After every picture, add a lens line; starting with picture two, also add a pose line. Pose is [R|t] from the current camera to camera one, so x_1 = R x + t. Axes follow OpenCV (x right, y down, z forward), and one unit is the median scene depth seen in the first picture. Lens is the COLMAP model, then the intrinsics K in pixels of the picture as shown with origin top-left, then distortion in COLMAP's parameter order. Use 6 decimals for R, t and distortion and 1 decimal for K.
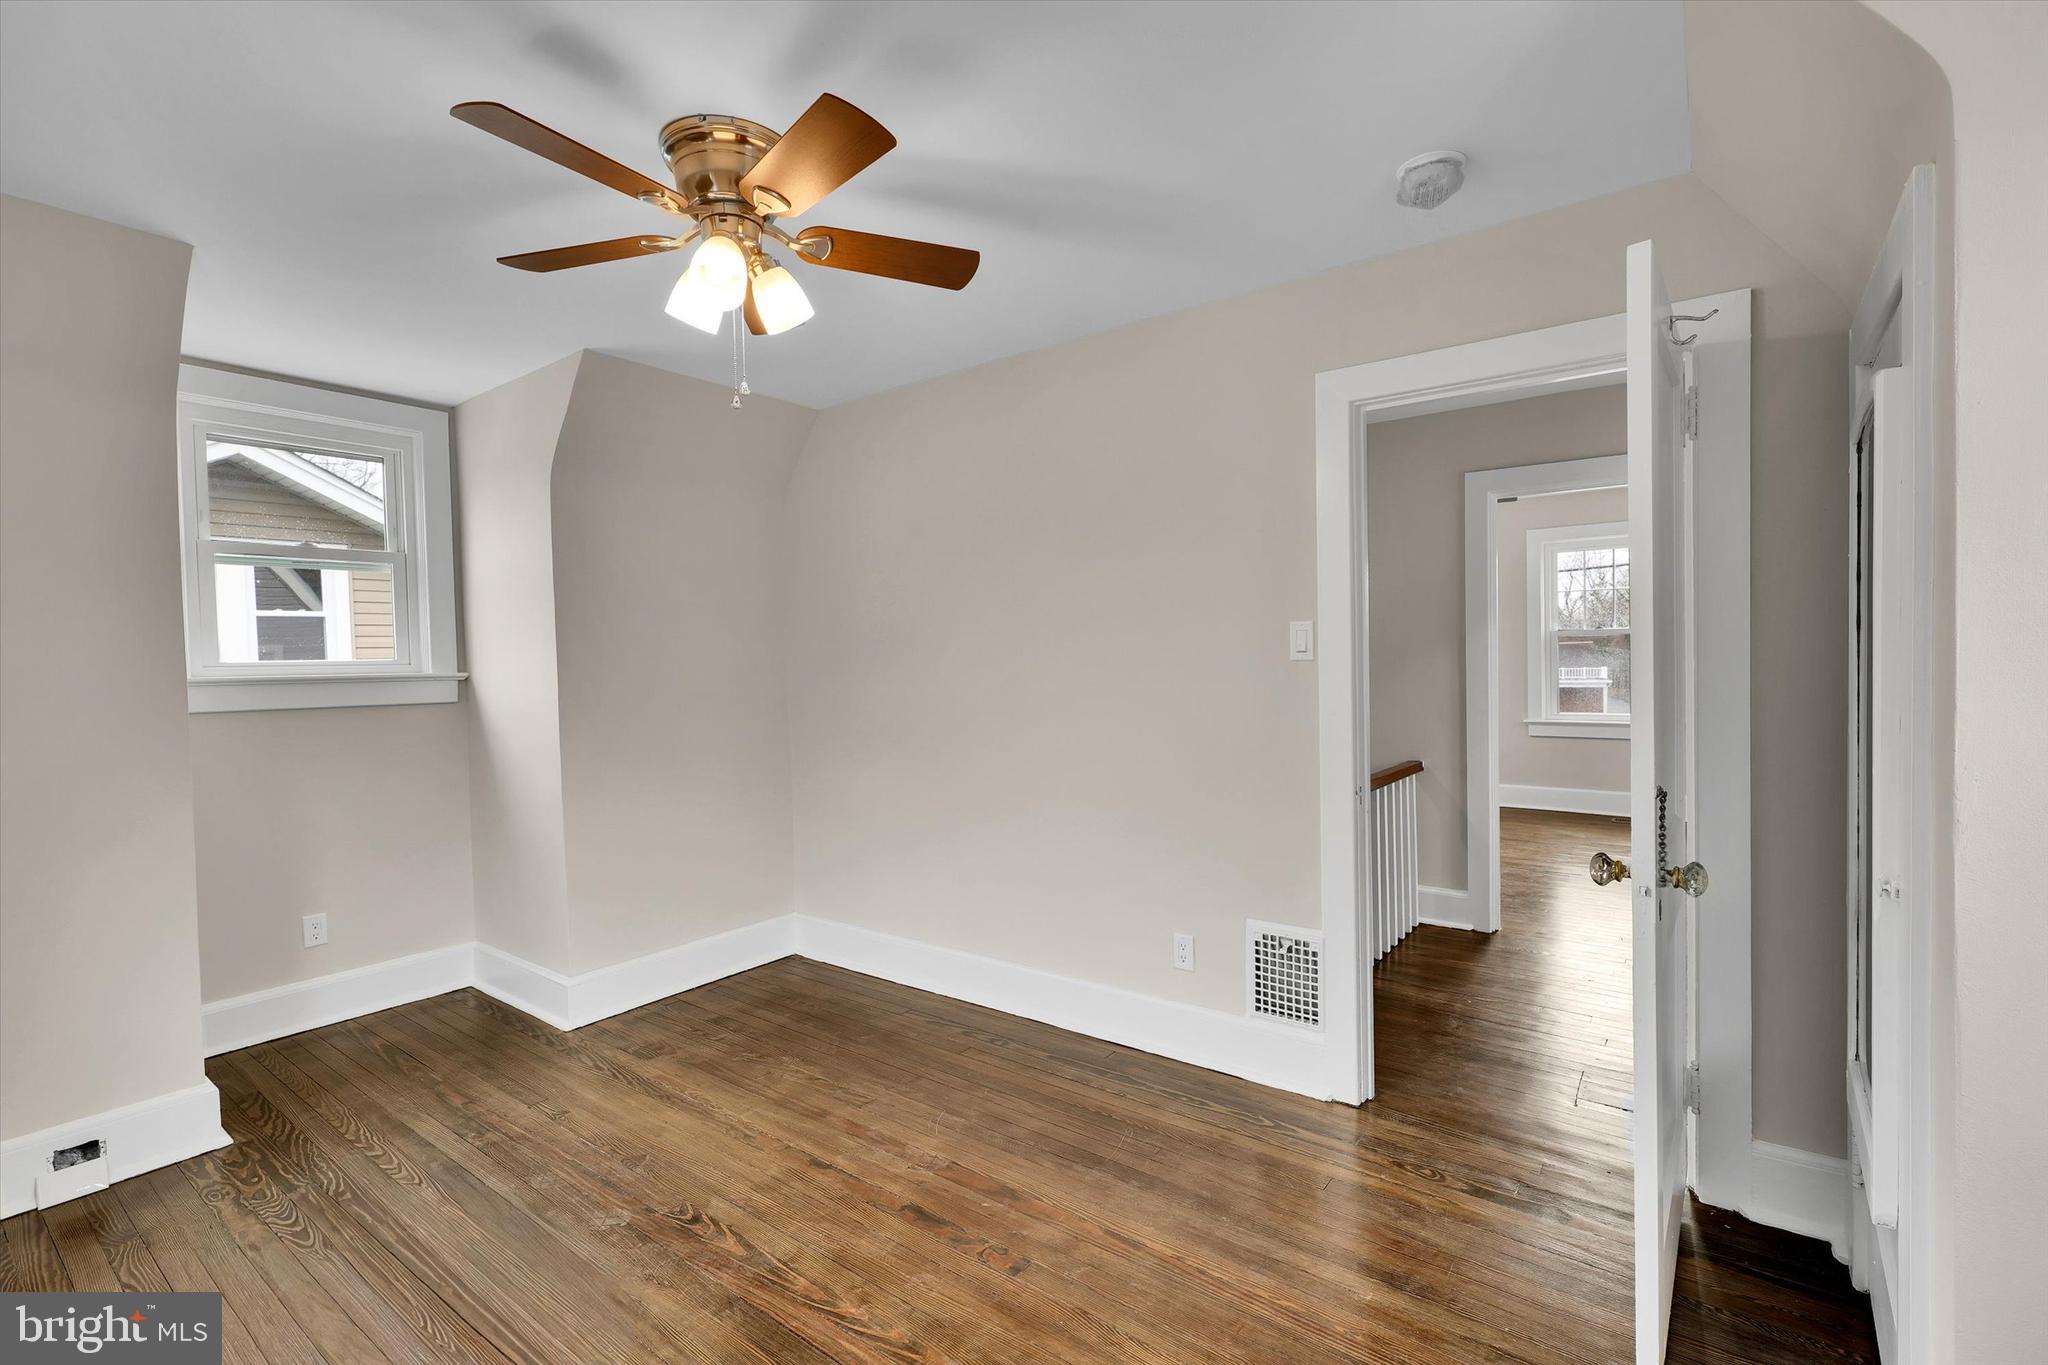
lens RADIAL K [[911.2, 0, 1024.0], [0, 911.2, 682.5], [0, 0, 1]] dist [-0.001217, 0.000469]
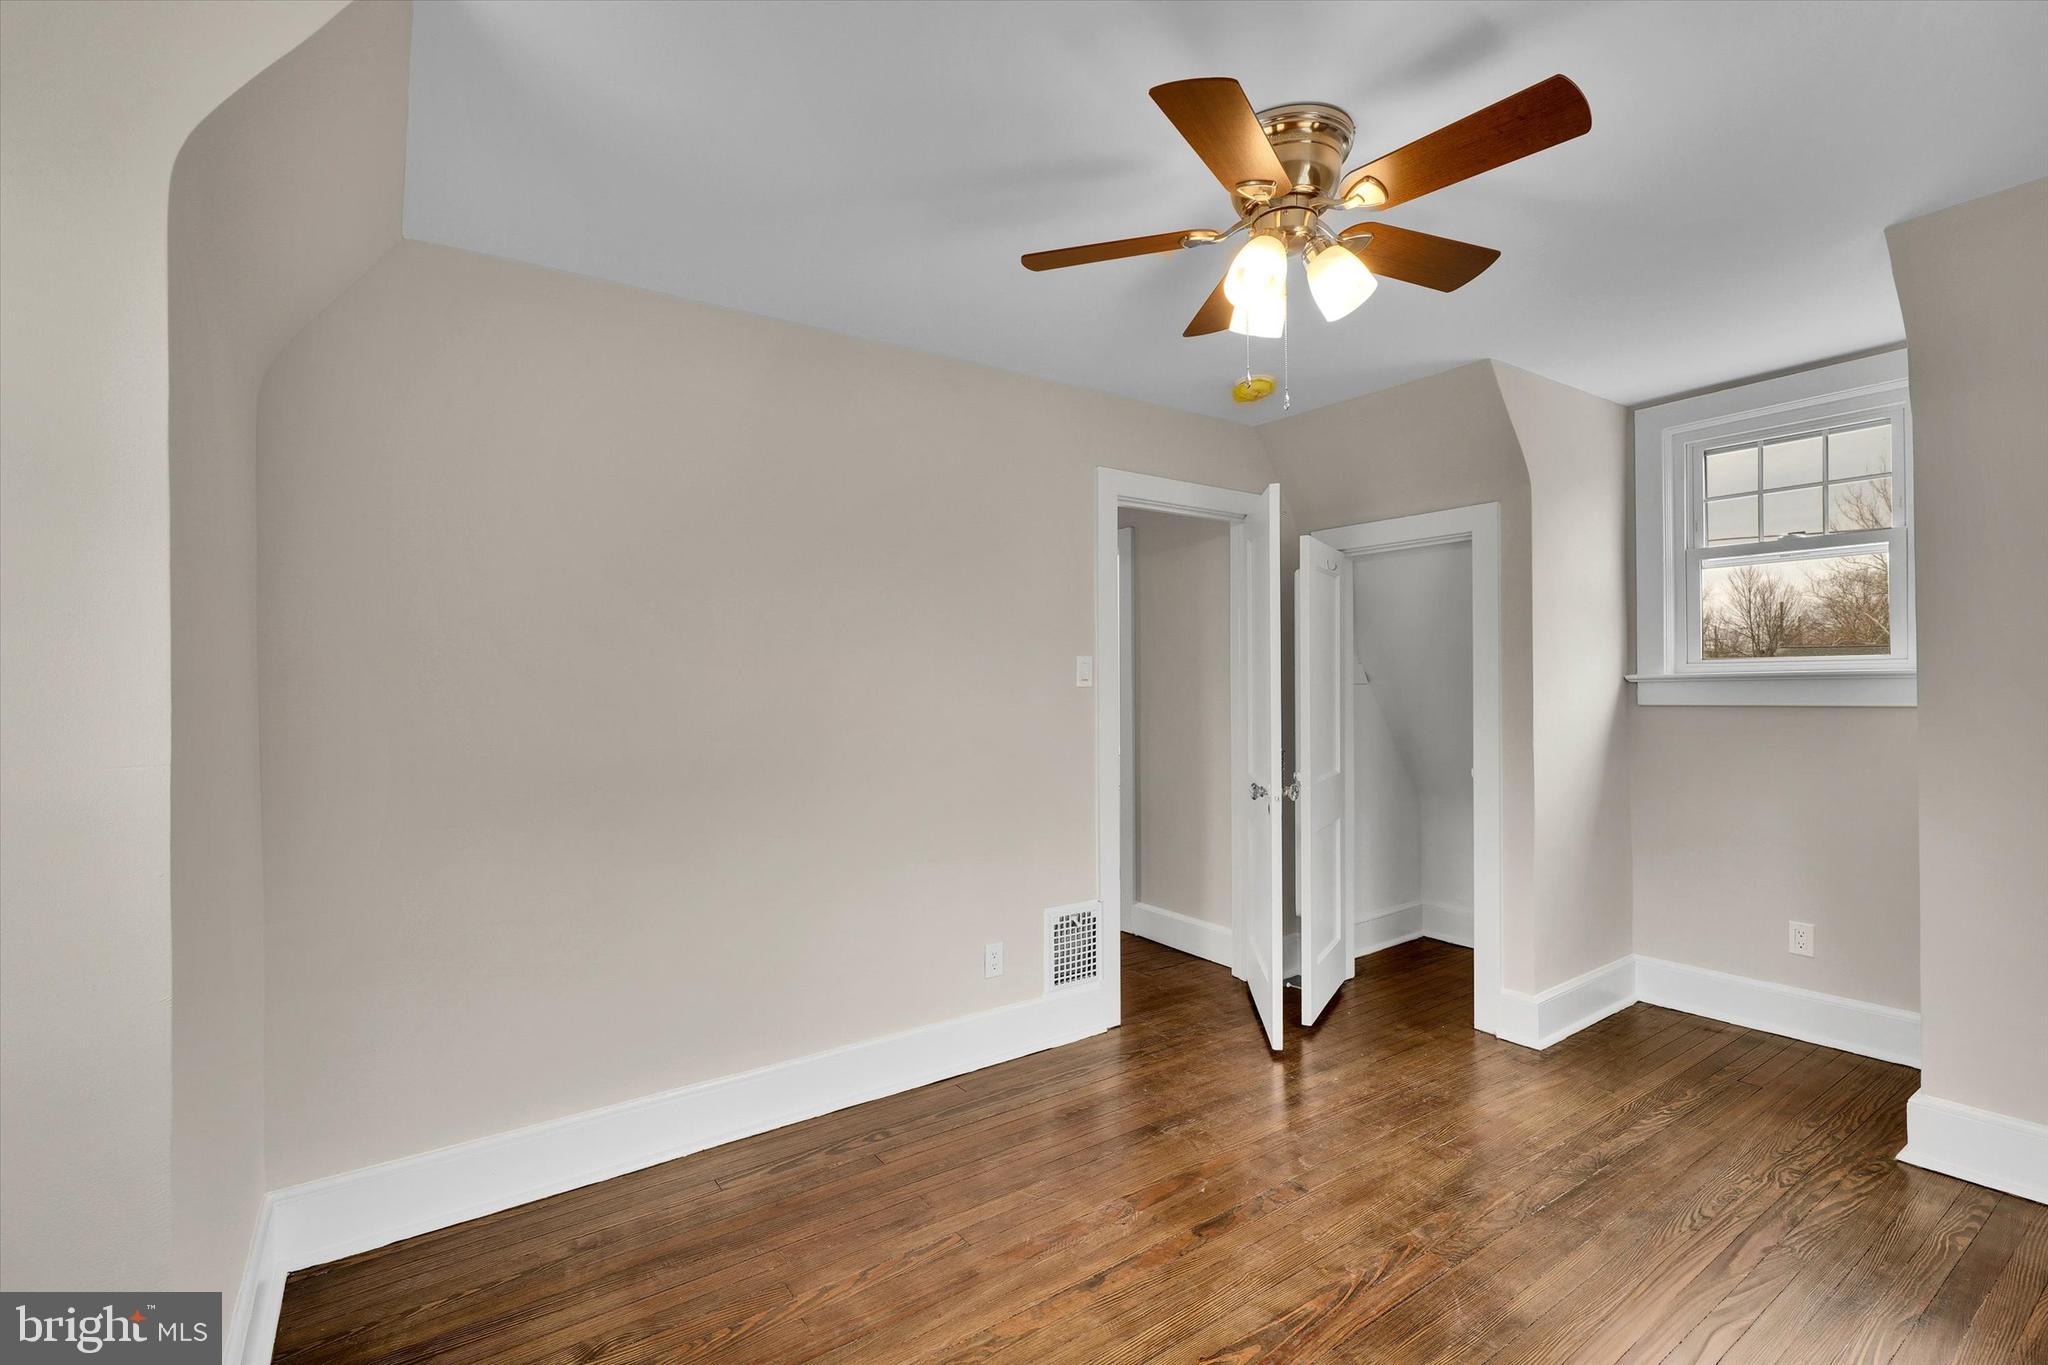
lens RADIAL K [[911.2, 0, 1024.0], [0, 911.2, 682.5], [0, 0, 1]] dist [-0.001217, 0.000469]
pose [[0.304913, 0.021164, 0.952145, -0.924241], [0.027535, 0.999139, -0.031027, 0.005909], [-0.951982, 0.035678, 0.304068, 0.696927]]
